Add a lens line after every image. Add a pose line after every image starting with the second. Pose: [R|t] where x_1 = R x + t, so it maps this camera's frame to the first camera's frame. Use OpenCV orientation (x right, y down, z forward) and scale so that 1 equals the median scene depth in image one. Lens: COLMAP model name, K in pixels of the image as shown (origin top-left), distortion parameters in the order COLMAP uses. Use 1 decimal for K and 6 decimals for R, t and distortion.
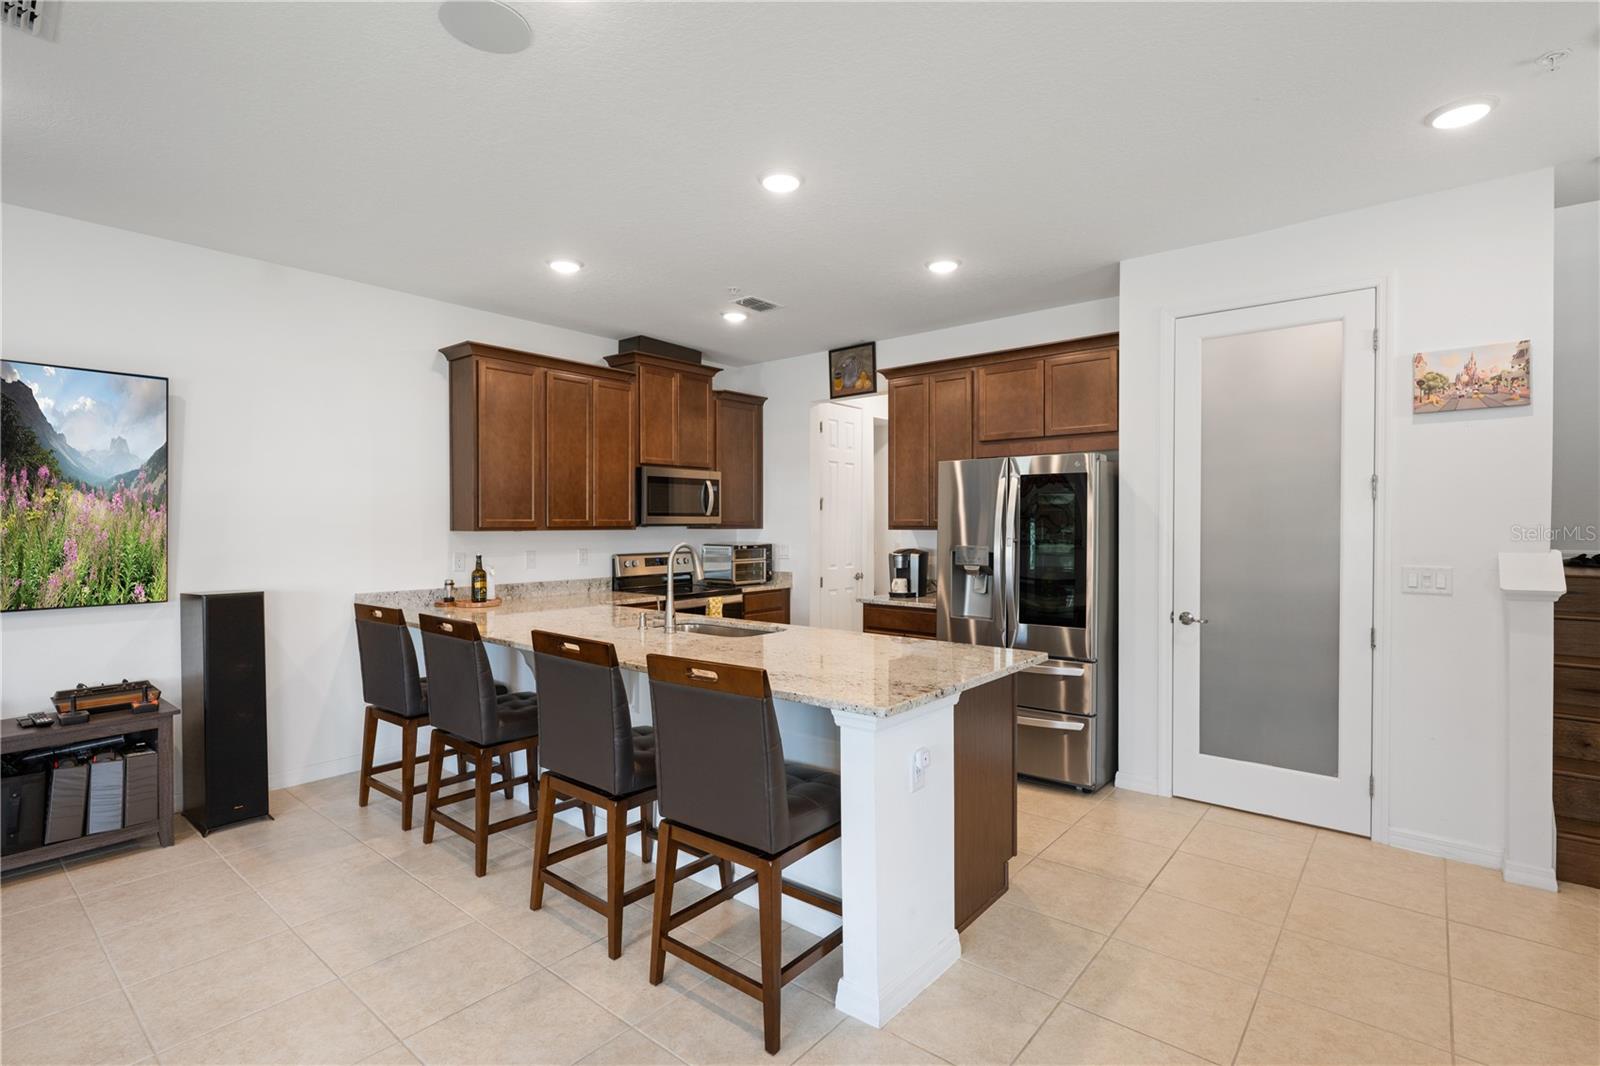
lens RADIAL K [[763.6, 0, 791.2], [0, 763.6, 531.1], [0, 0, 1]] dist [-0.004958, 0.002243]
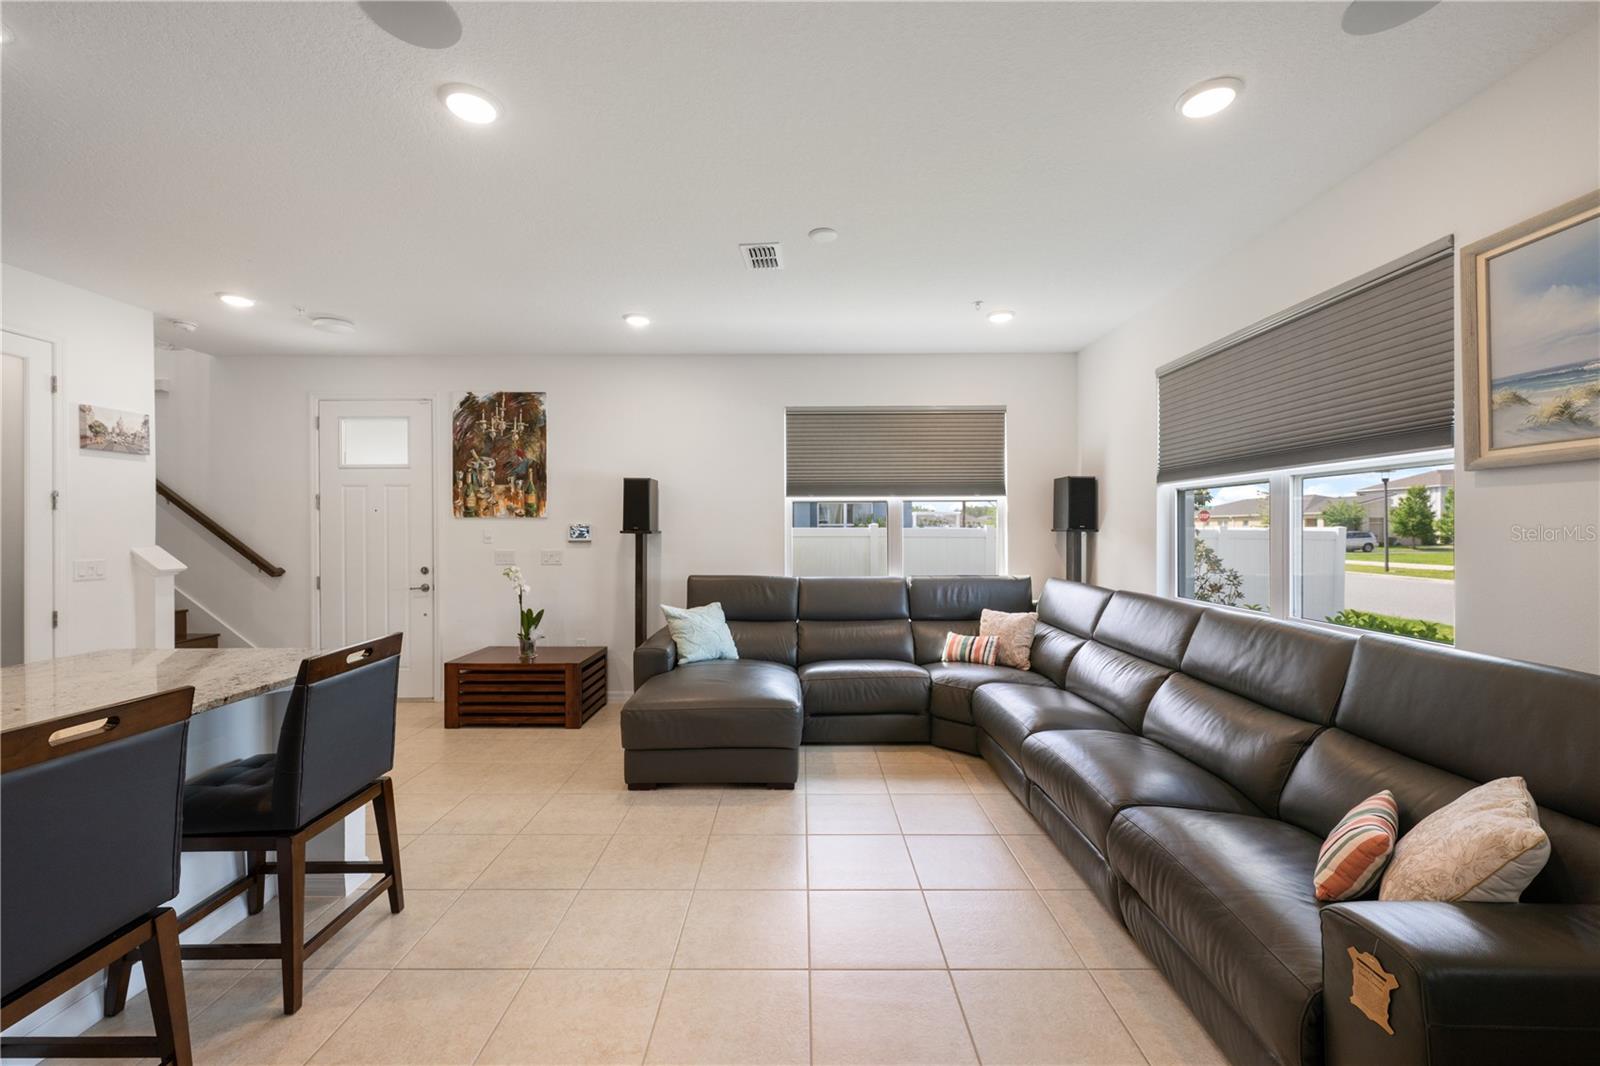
lens RADIAL K [[626.9, 0, 809.9], [0, 626.9, 530.1], [0, 0, 1]] dist [-0.007668, 0.000351]
pose [[-0.658678, 0.001721, 0.752423, -0.723741], [0.011262, 0.999908, 0.007572, -0.001444], [-0.752341, 0.013461, -0.658637, 0.627695]]
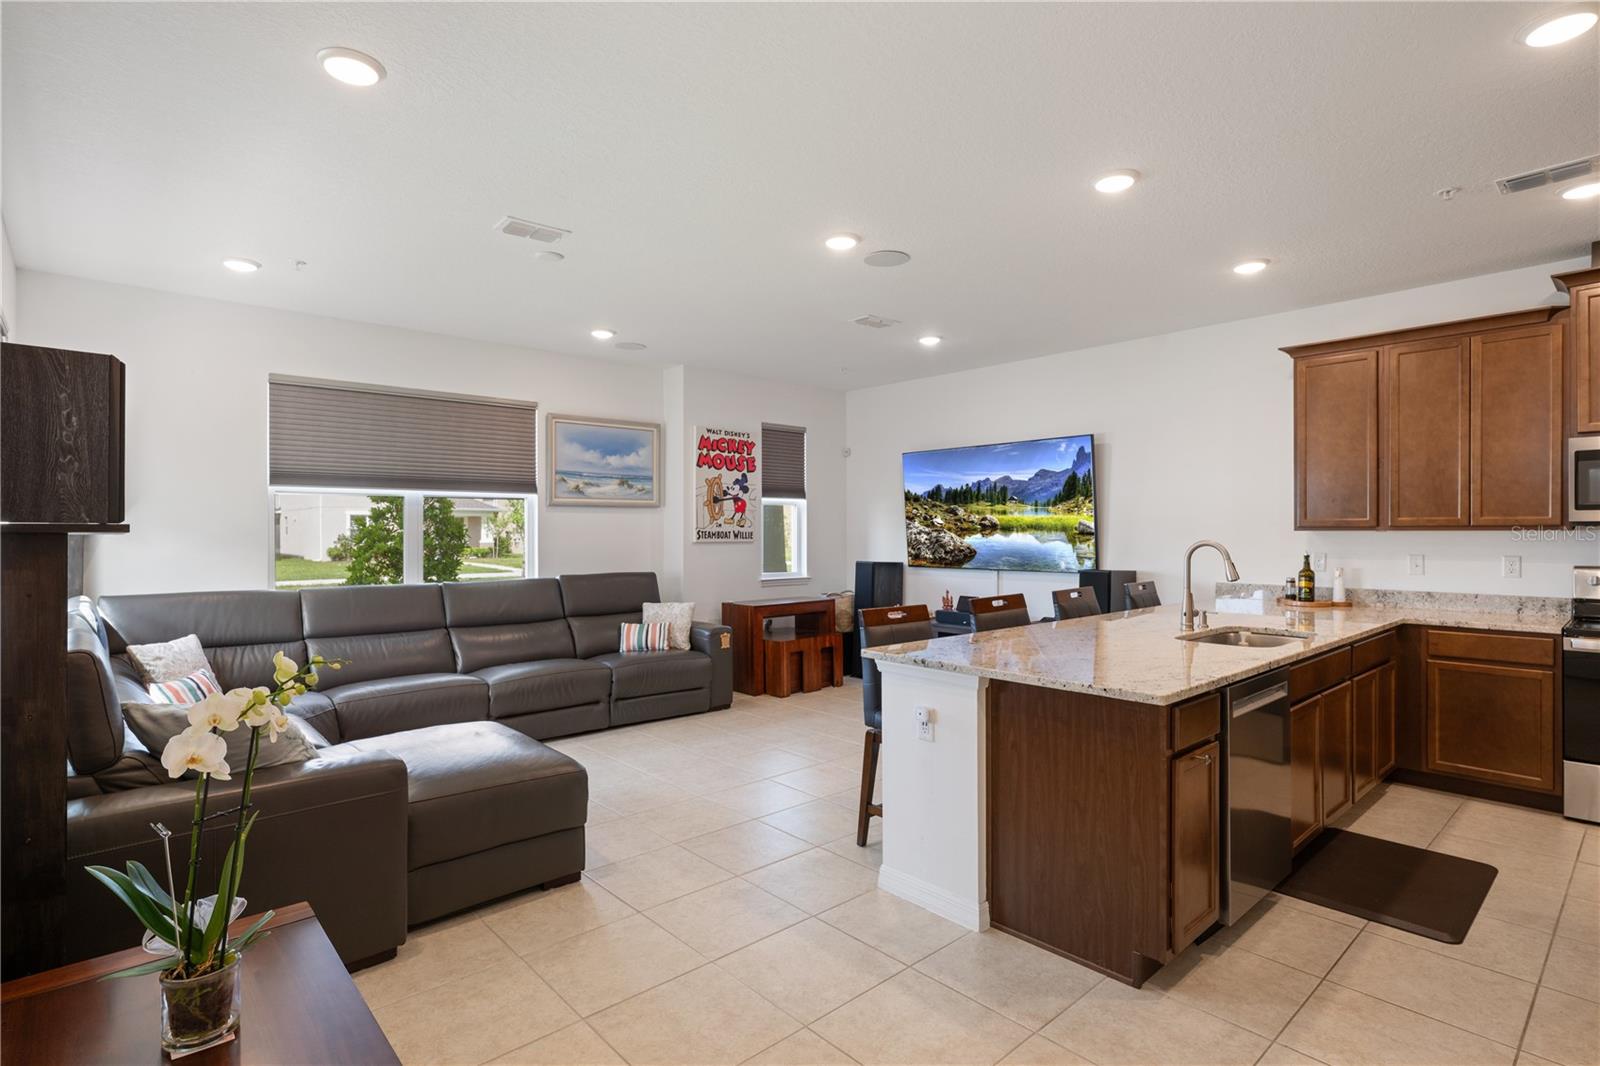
lens RADIAL K [[763.6, 0, 786.9], [0, 763.6, 542.0], [0, 0, 1]] dist [-0.004958, 0.002243]
pose [[-0.140852, 0.014124, -0.989930, 0.820480], [-0.008094, 0.999848, 0.015418, 0.005693], [0.989998, 0.010184, -0.140717, 0.562747]]
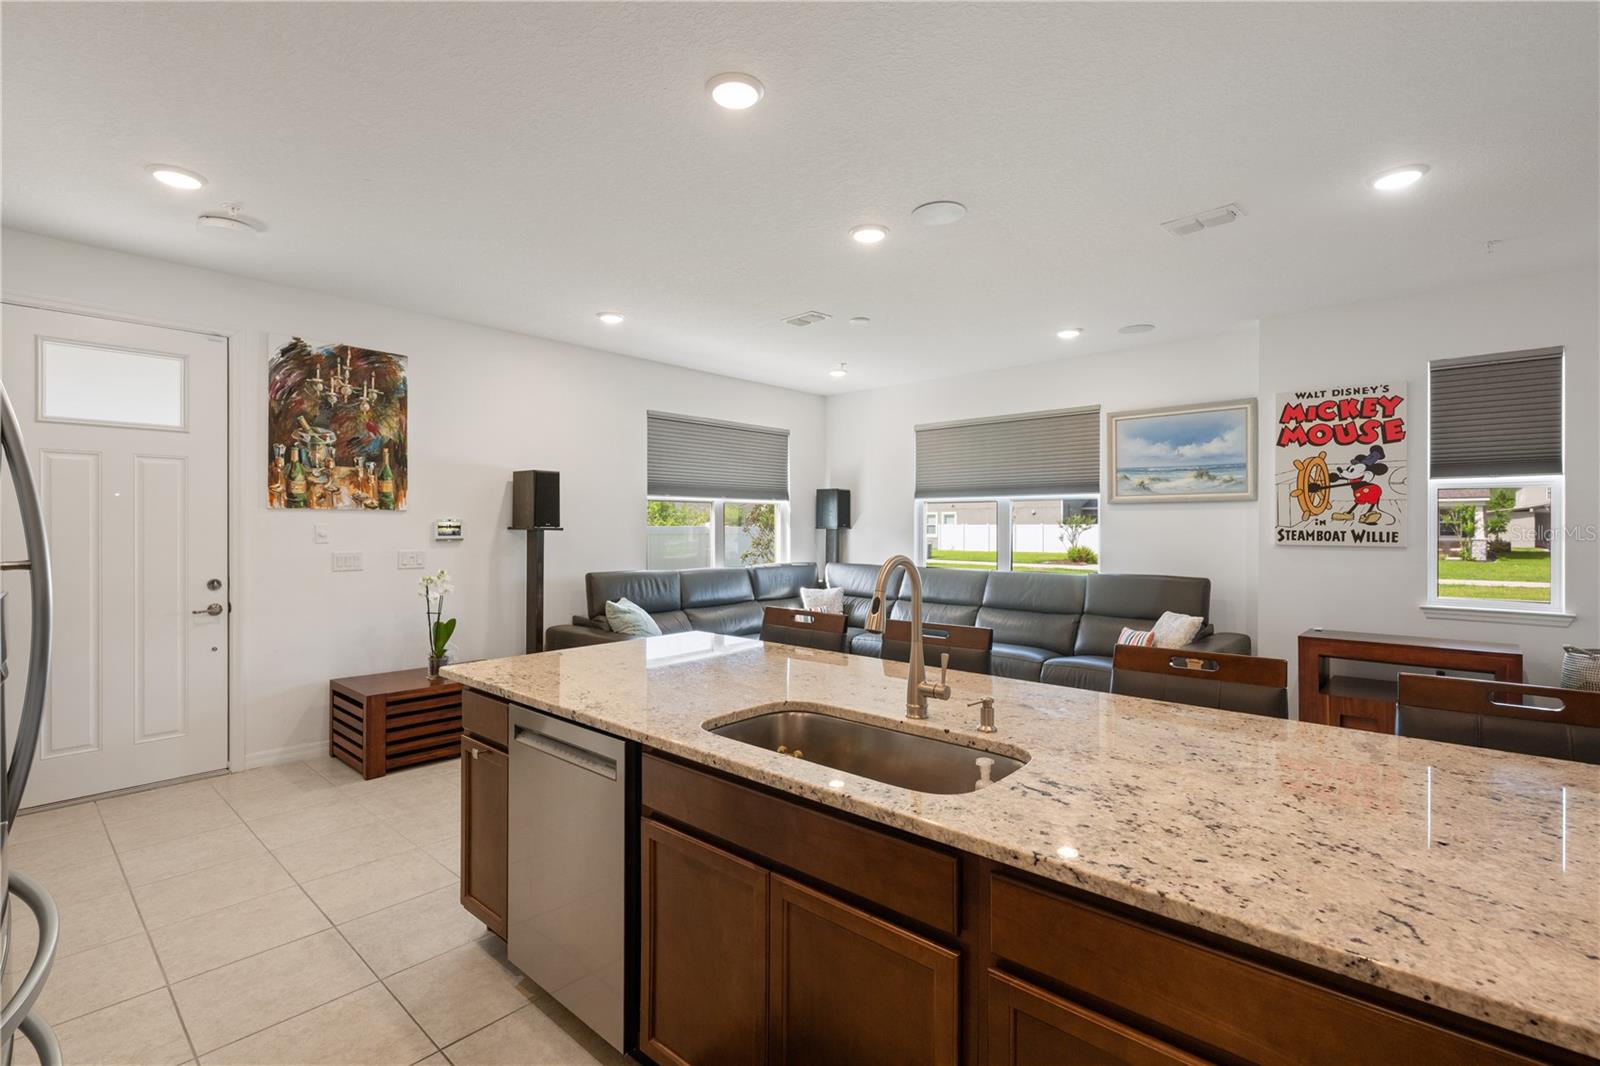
lens RADIAL K [[720.2, 0, 811.5], [0, 720.2, 528.4], [0, 0, 1]] dist [-0.012085, 0.000800]
pose [[-0.999928, -0.000634, 0.012005, -0.081973], [-0.000475, 0.999912, 0.013276, -0.010413], [-0.012012, 0.013270, -0.999840, 1.378286]]
